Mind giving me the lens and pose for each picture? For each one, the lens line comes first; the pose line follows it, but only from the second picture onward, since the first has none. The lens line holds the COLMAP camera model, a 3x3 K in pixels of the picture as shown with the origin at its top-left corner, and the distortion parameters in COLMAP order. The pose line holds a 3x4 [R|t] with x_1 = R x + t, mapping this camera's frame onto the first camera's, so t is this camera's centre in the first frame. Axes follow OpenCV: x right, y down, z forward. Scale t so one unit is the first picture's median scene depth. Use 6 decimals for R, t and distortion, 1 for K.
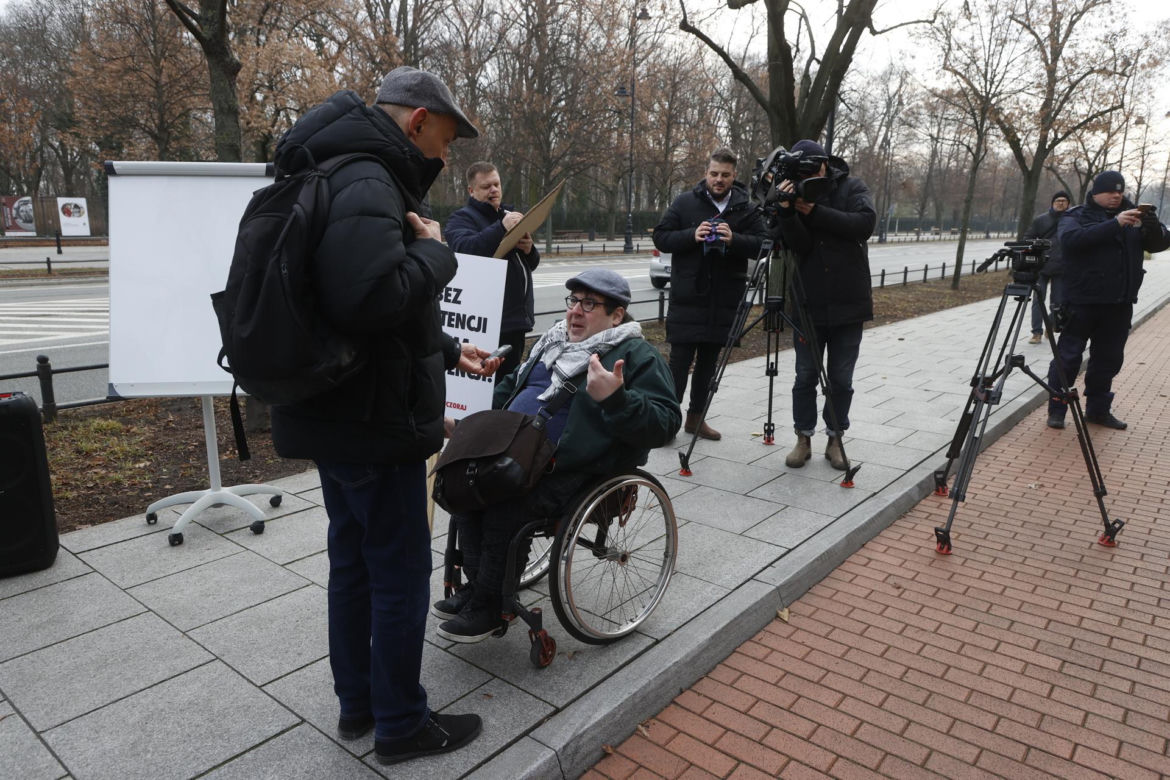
lens RADIAL K [[806.1, 0, 589.9], [0, 806.1, 390.5], [0, 0, 1]] dist [0.008845, 0.000515]
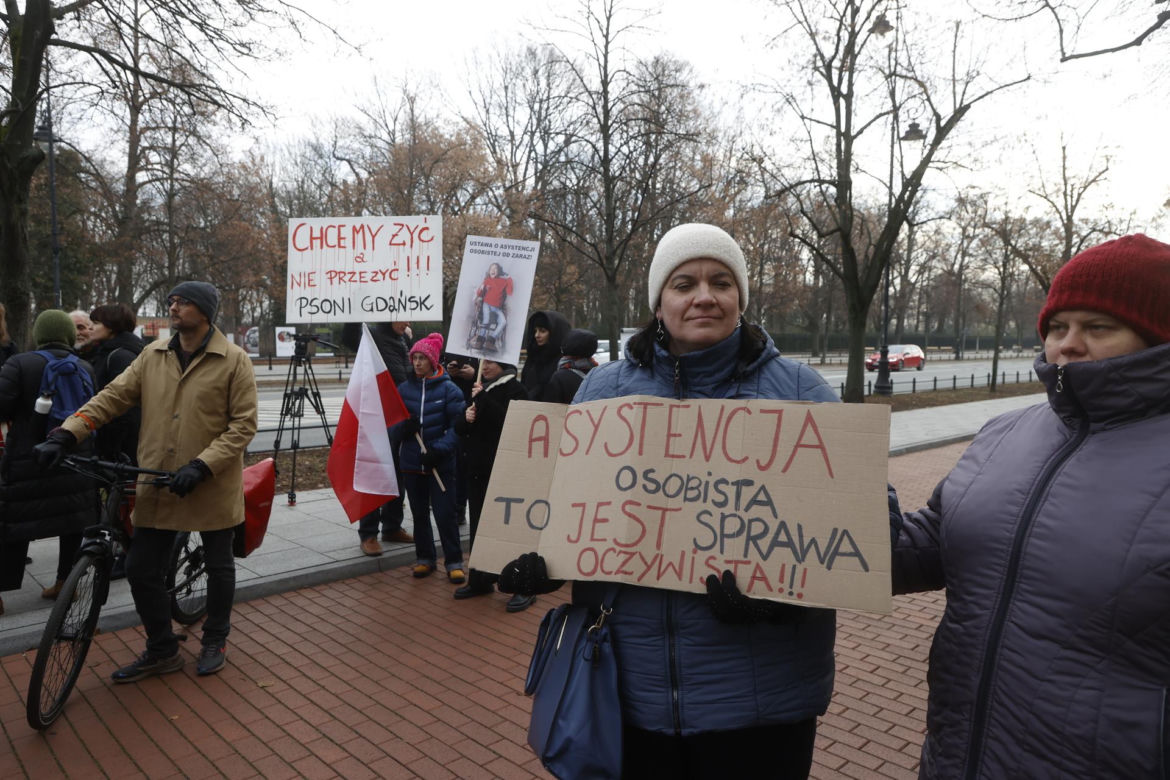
lens RADIAL K [[806.1, 0, 589.9], [0, 806.1, 390.5], [0, 0, 1]] dist [0.008845, 0.000515]
pose [[0.994753, -0.000108, -0.102309, -0.036981], [-0.014774, 0.989367, -0.144691, 0.037874], [0.101237, 0.145443, 0.984174, -0.191018]]
